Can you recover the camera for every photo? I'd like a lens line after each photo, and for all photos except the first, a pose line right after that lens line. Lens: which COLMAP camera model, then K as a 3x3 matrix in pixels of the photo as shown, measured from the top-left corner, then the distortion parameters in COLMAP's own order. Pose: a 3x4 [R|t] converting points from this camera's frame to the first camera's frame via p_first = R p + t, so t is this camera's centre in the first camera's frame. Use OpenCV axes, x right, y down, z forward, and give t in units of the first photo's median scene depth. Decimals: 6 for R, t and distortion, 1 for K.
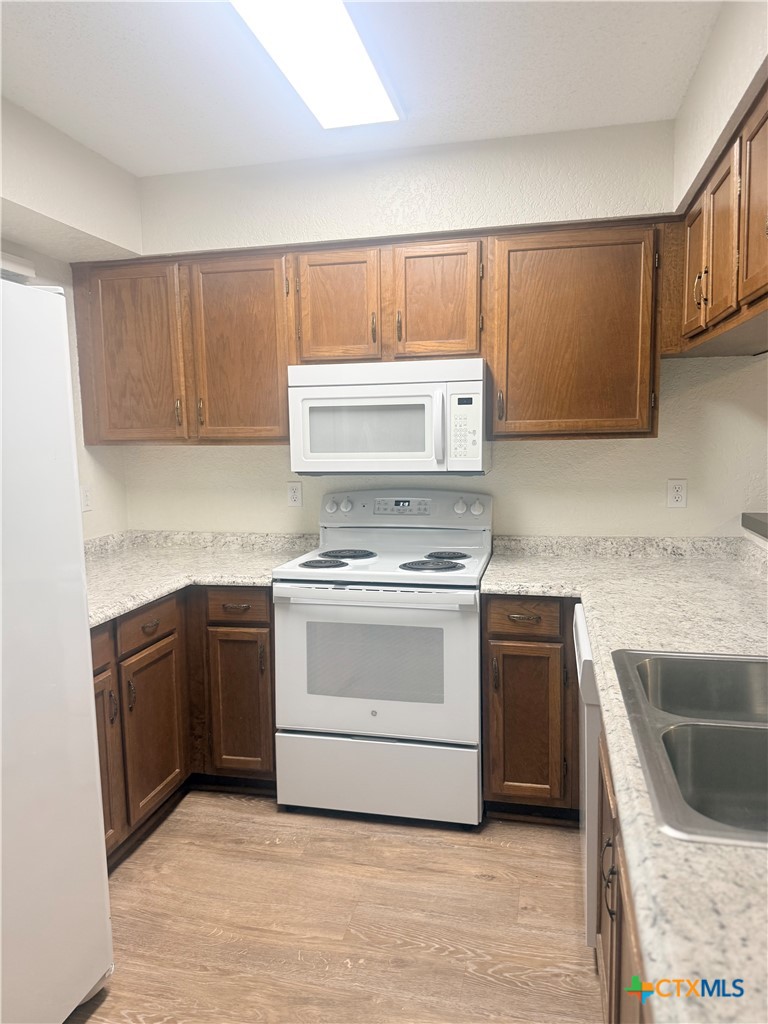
lens RADIAL K [[731.5, 0, 378.9], [0, 731.5, 515.9], [0, 0, 1]] dist [0.158804, -0.227825]
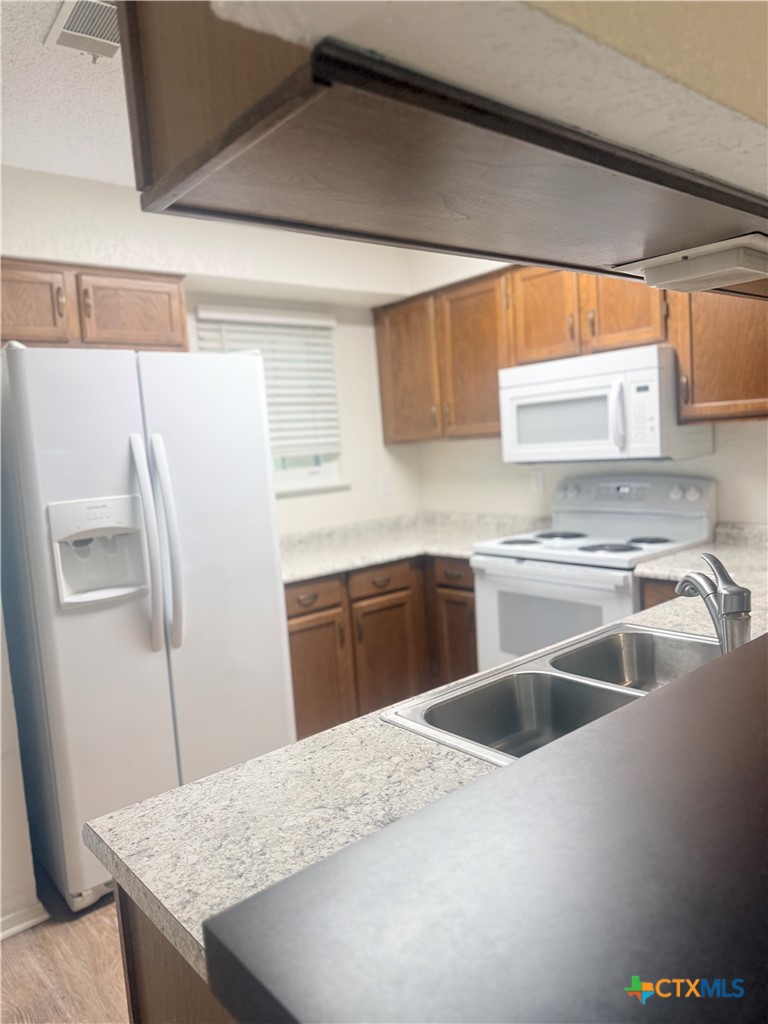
lens RADIAL K [[731.5, 0, 378.9], [0, 731.5, 515.9], [0, 0, 1]] dist [0.158804, -0.227825]
pose [[0.803104, 0.022224, -0.595425, 0.433213], [-0.011802, 0.999701, 0.021394, 0.002737], [0.595722, -0.010154, 0.803126, -0.051805]]
